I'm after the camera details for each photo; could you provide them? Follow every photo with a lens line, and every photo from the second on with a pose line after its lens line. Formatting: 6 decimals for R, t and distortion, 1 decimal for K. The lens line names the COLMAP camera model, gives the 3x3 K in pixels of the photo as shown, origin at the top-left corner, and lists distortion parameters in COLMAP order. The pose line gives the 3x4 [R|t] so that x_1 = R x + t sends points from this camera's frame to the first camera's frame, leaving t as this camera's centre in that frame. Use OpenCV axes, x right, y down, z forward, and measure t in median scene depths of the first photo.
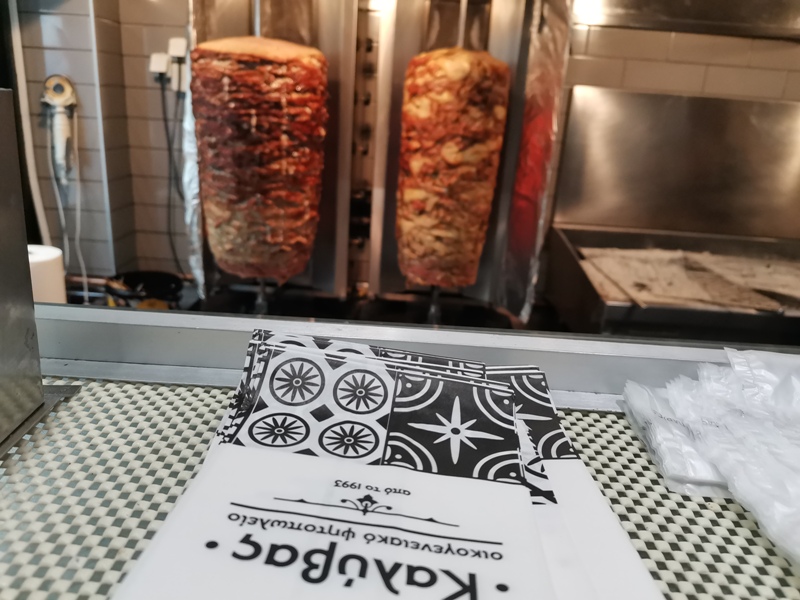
lens RADIAL K [[617.5, 0, 398.2], [0, 617.5, 334.9], [0, 0, 1]] dist [0.033646, -0.066668]
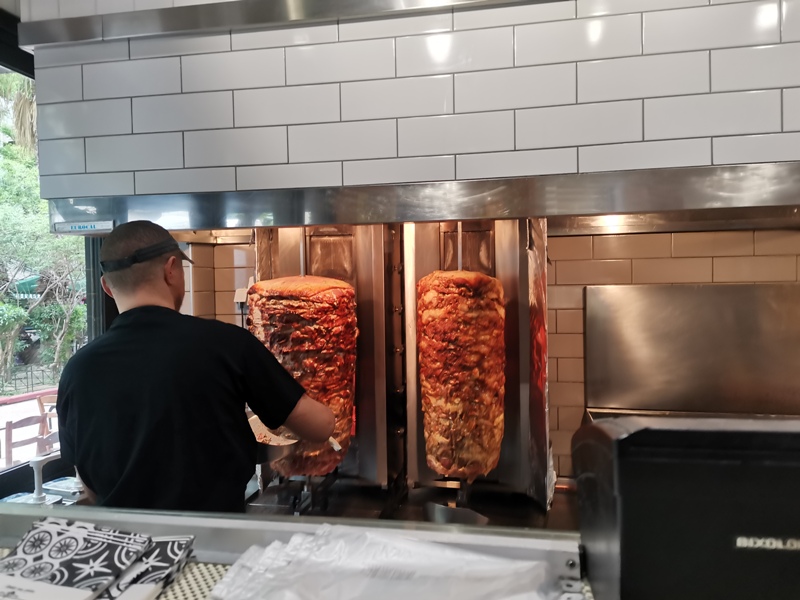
lens RADIAL K [[617.5, 0, 398.2], [0, 617.5, 334.9], [0, 0, 1]] dist [0.033646, -0.066668]
pose [[0.982614, -0.065132, -0.173862, 1.259686], [0.011750, 0.956385, -0.291872, 0.027273], [0.185289, 0.284754, 0.940523, -0.789273]]
